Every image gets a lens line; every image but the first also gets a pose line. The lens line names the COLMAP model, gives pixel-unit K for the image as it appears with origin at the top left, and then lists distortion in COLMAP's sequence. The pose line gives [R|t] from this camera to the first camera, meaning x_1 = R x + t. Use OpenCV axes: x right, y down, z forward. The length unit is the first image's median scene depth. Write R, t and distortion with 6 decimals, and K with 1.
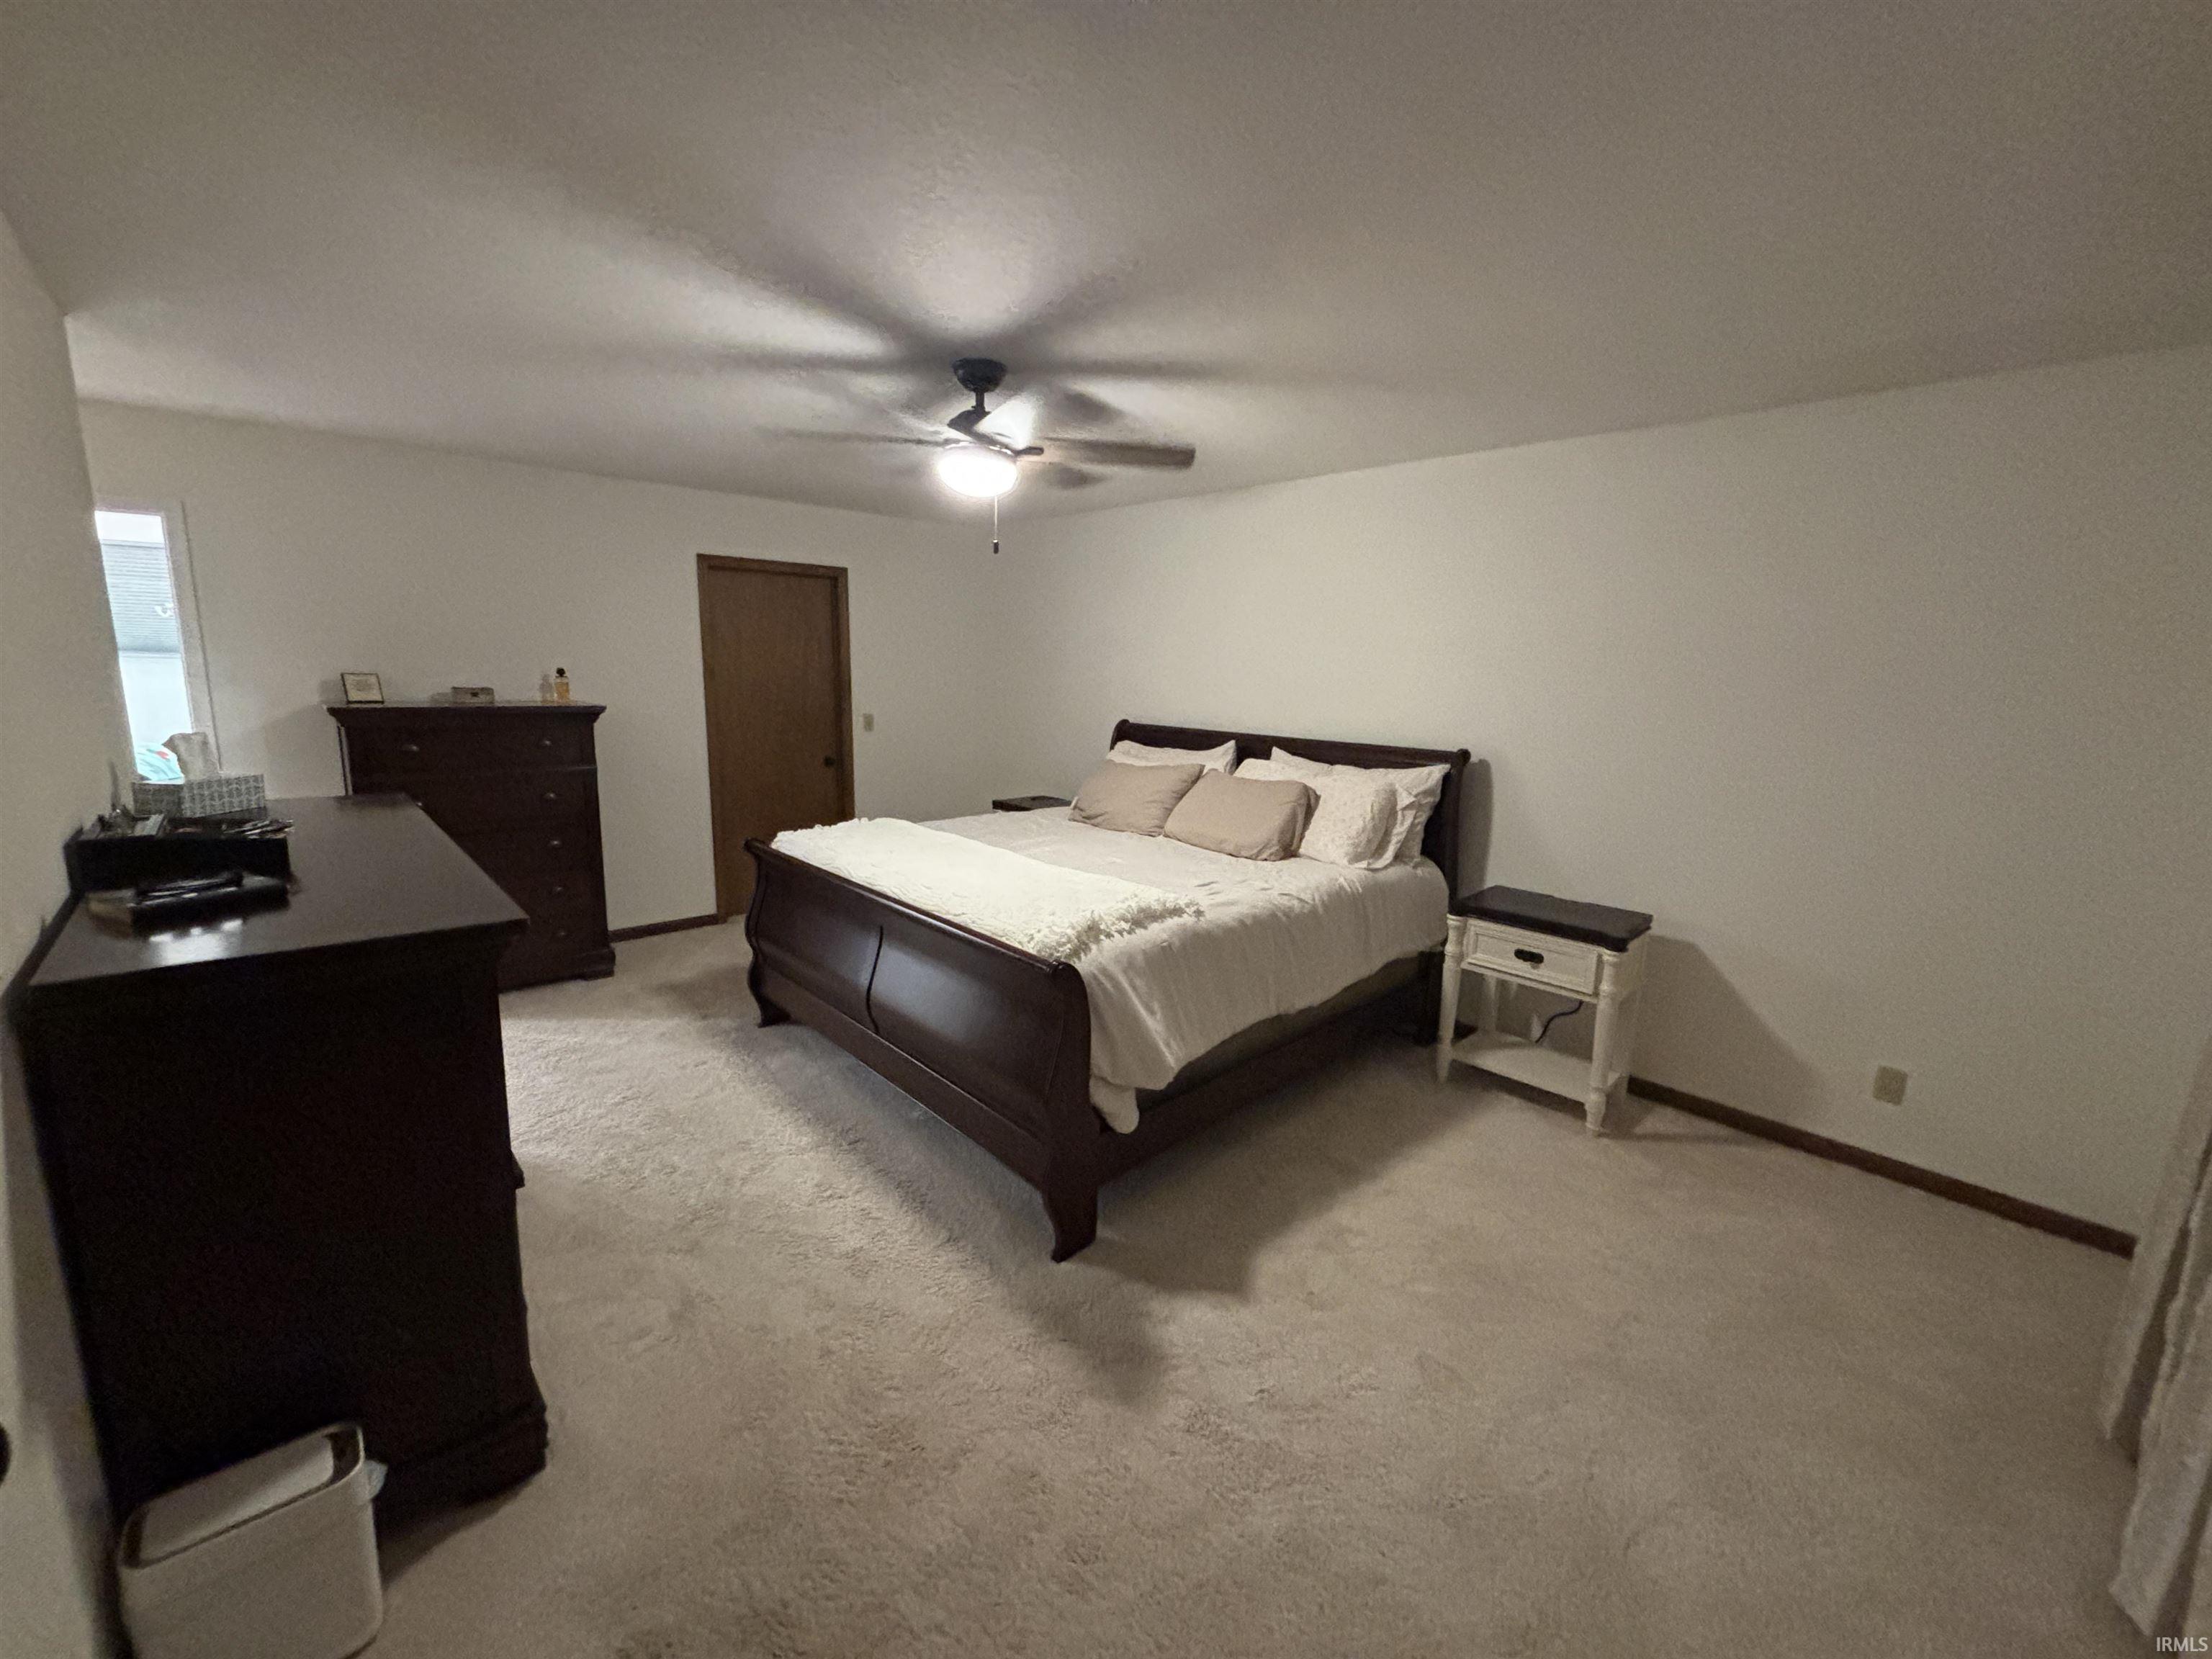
lens RADIAL K [[899.7, 0, 1107.4], [0, 899.7, 820.8], [0, 0, 1]] dist [0.001002, -0.001015]
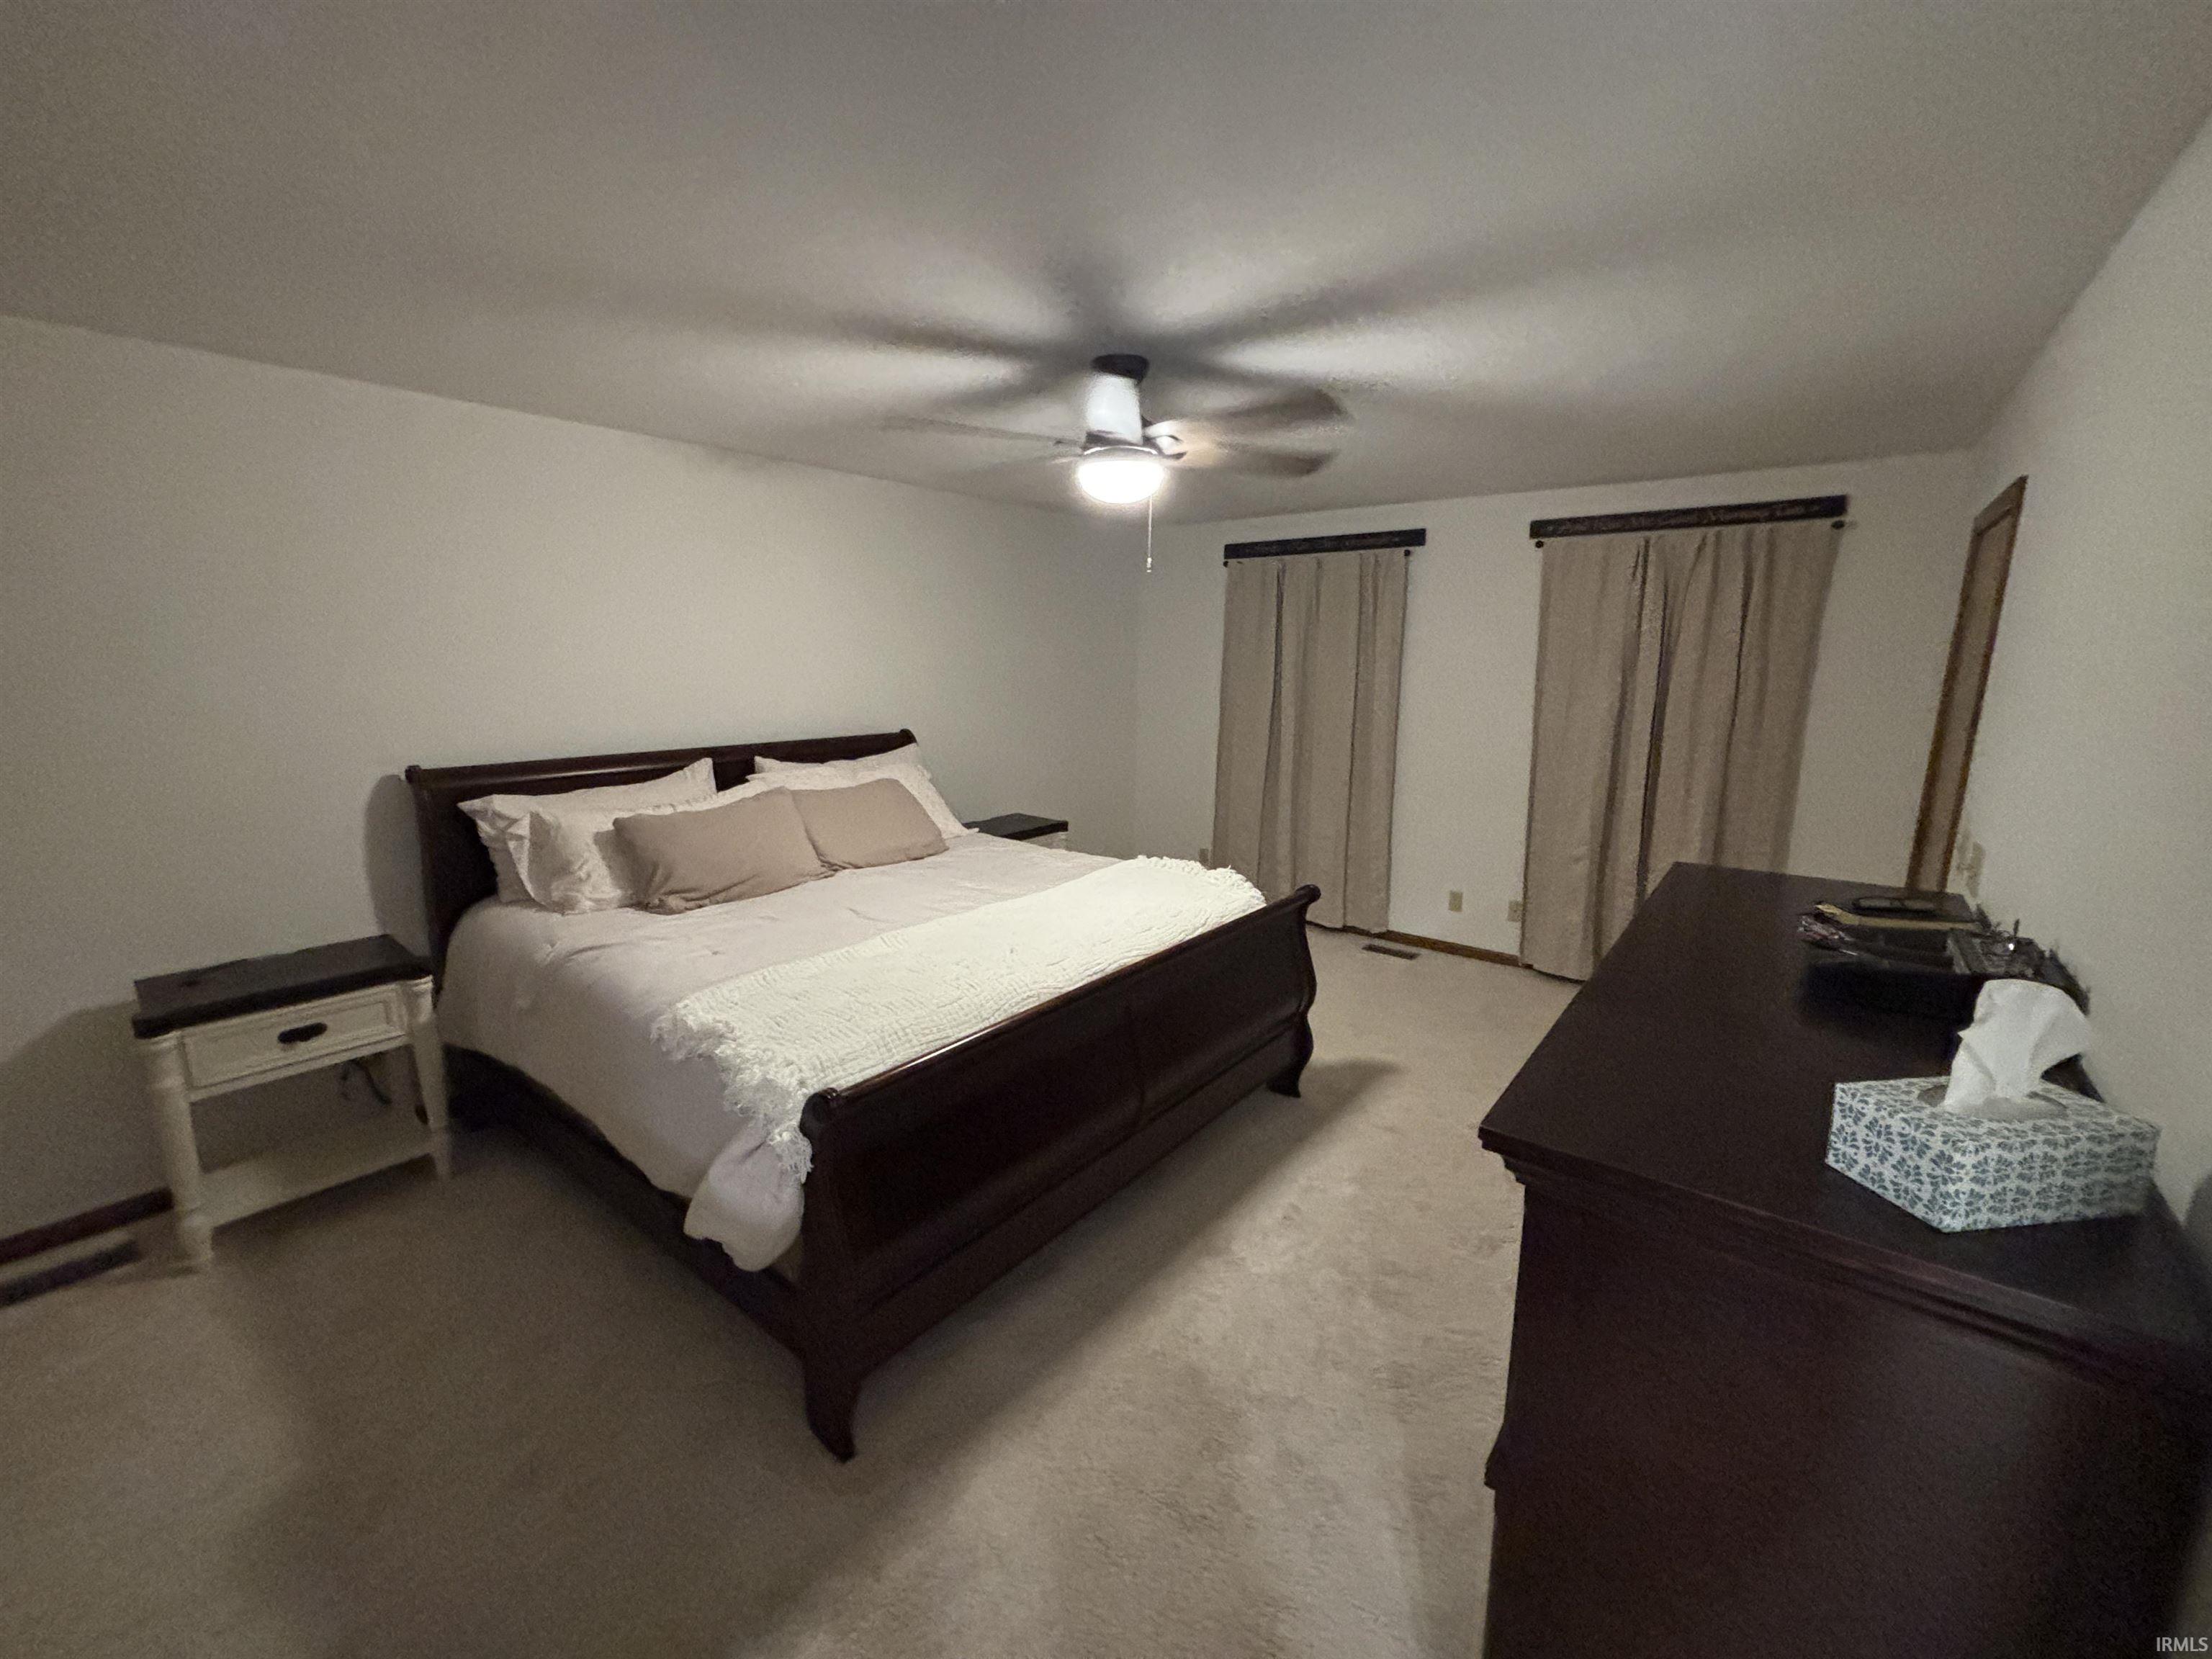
lens RADIAL K [[899.7, 0, 1107.8], [0, 899.7, 826.9], [0, 0, 1]] dist [0.001002, -0.001015]
pose [[-0.149432, -0.189667, 0.970410, -0.682502], [0.164329, 0.963017, 0.213527, -0.140449], [-0.975021, 0.191374, -0.112738, 0.745311]]
